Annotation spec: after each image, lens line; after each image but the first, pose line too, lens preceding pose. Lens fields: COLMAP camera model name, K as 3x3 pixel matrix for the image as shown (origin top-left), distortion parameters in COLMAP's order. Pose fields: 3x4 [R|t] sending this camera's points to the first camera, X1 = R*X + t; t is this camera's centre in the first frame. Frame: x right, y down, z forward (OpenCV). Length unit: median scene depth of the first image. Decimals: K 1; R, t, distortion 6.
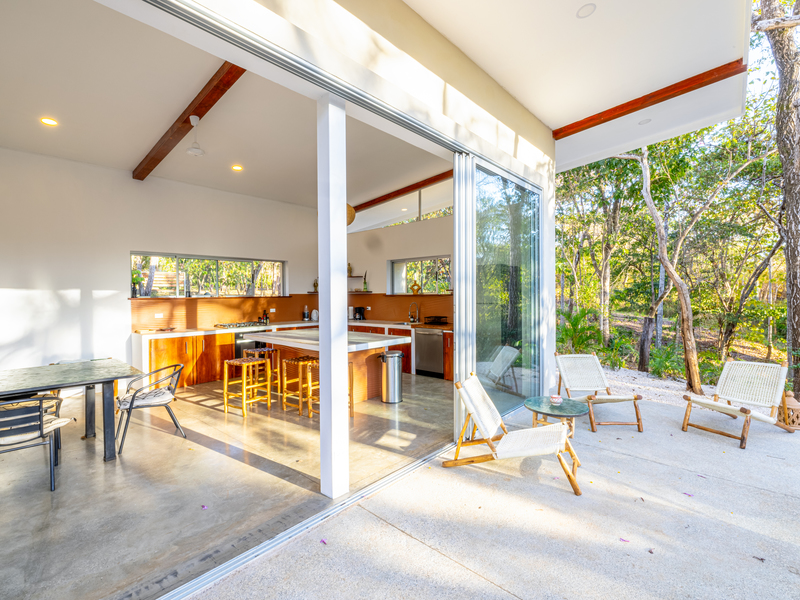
lens RADIAL K [[376.9, 0, 400.6], [0, 376.9, 295.5], [0, 0, 1]] dist [0.003319, 0.000322]
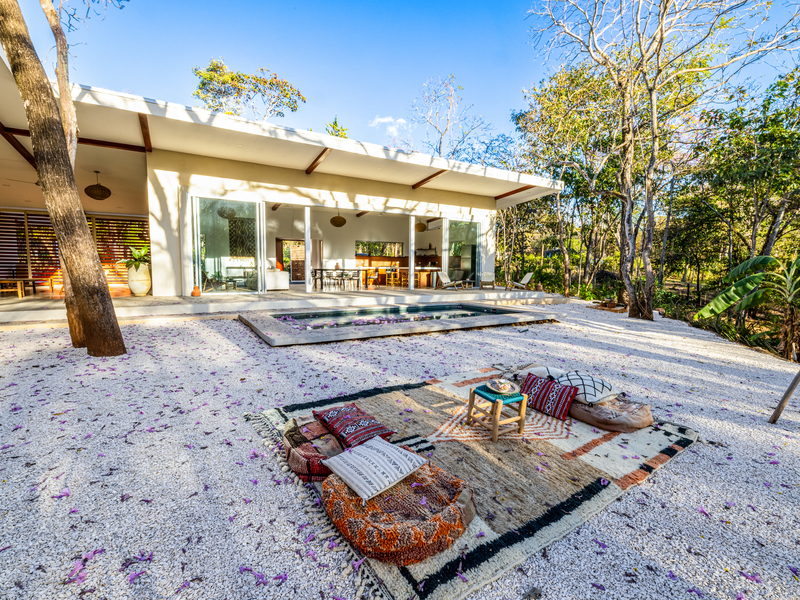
lens RADIAL K [[376.9, 0, 400.6], [0, 376.9, 295.5], [0, 0, 1]] dist [0.003319, 0.000322]
pose [[0.952636, 0.036905, -0.301865, 0.719893], [-0.016787, 0.997477, 0.068973, 0.139684], [0.303649, -0.060638, 0.950852, -2.314532]]
